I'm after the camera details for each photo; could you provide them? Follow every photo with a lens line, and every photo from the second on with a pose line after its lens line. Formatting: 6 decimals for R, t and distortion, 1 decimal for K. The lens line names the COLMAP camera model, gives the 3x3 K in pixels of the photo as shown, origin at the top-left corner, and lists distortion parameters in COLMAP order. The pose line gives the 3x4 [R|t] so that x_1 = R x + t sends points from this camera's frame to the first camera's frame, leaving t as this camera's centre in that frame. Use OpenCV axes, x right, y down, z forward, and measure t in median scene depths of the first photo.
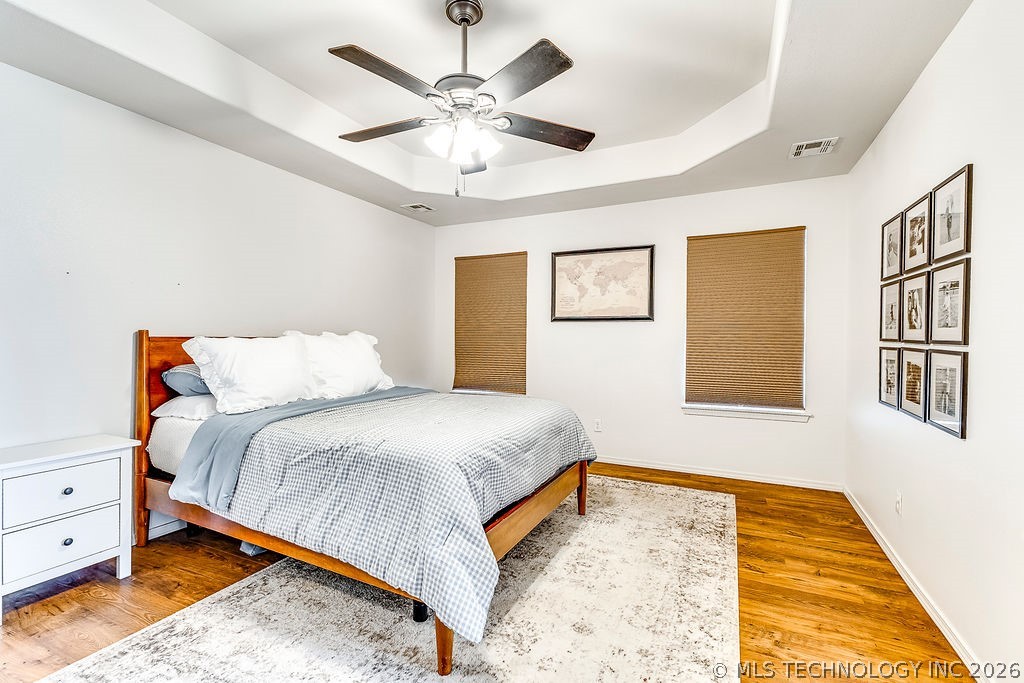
lens RADIAL K [[446.2, 0, 519.3], [0, 446.2, 339.6], [0, 0, 1]] dist [0.008647, -0.000433]
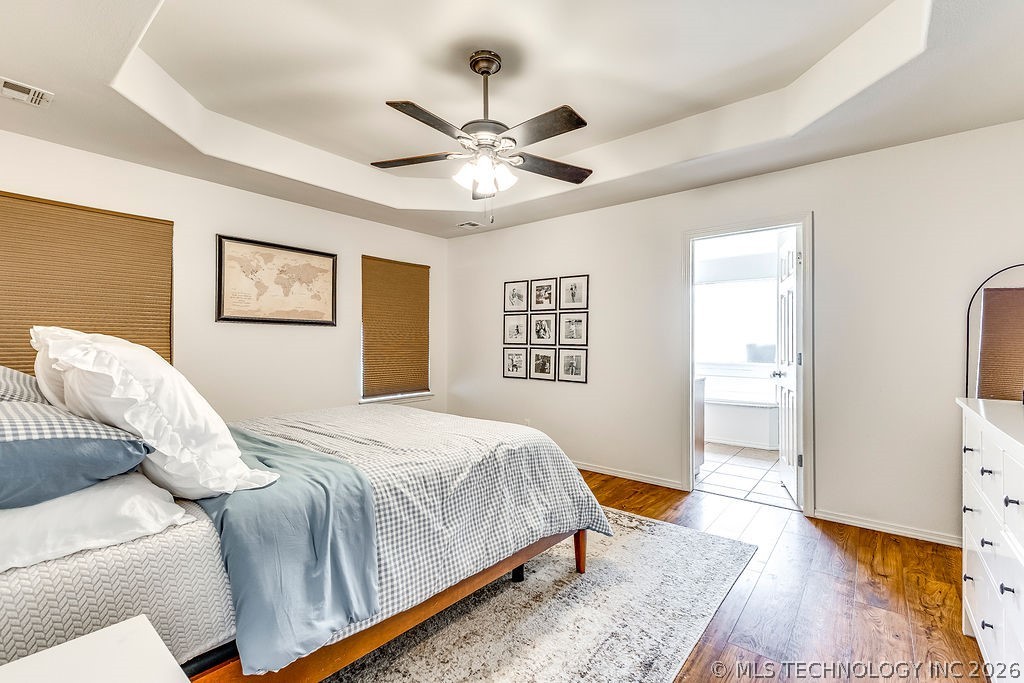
lens RADIAL K [[446.2, 0, 519.3], [0, 446.2, 339.6], [0, 0, 1]] dist [0.008647, -0.000433]
pose [[0.227066, 0.004769, 0.973868, -0.985845], [0.000248, 0.999988, -0.004955, -0.007301], [-0.973879, 0.001366, 0.227062, 0.518764]]
